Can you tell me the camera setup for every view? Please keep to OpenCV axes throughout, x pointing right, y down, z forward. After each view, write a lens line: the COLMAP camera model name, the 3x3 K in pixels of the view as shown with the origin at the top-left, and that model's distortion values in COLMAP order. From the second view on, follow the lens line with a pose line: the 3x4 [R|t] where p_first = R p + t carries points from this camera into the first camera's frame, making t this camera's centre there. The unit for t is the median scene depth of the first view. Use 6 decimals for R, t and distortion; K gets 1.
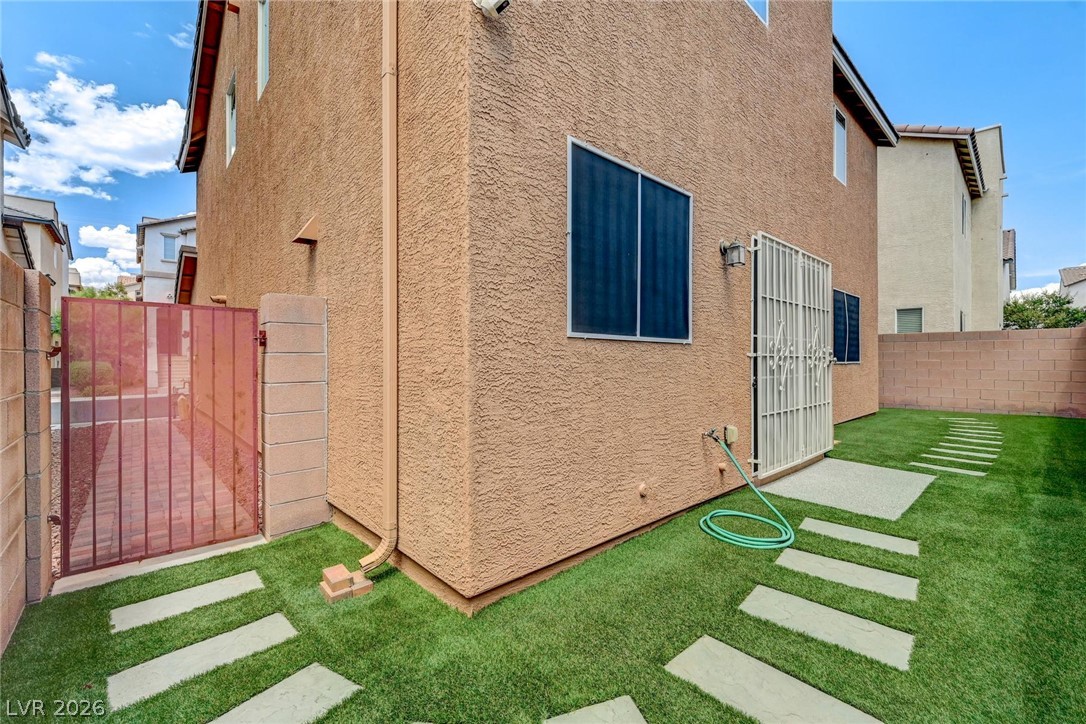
lens RADIAL K [[448.1, 0, 514.0], [0, 448.1, 357.8], [0, 0, 1]] dist [-0.000220, 0.000063]
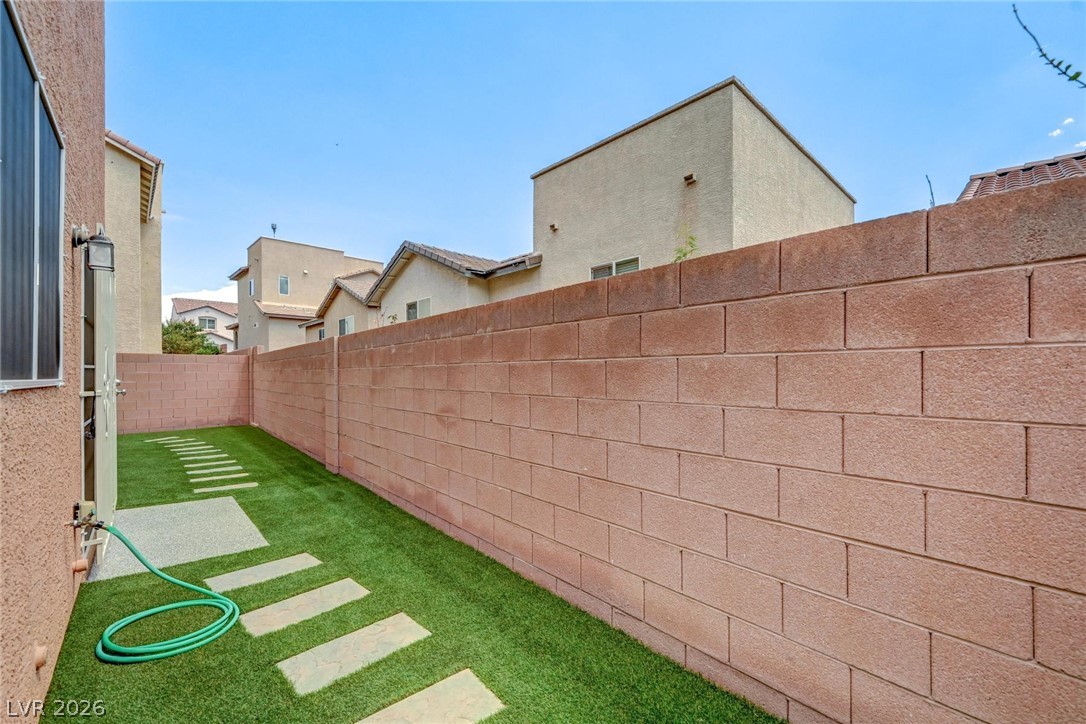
lens RADIAL K [[457.4, 0, 562.4], [0, 457.4, 368.0], [0, 0, 1]] dist [0.000340, 0.000690]
pose [[-0.044065, 0.008106, 0.998996, -0.309223], [0.000477, 0.999967, -0.008093, -0.056730], [-0.999029, 0.000120, -0.044067, 0.381075]]
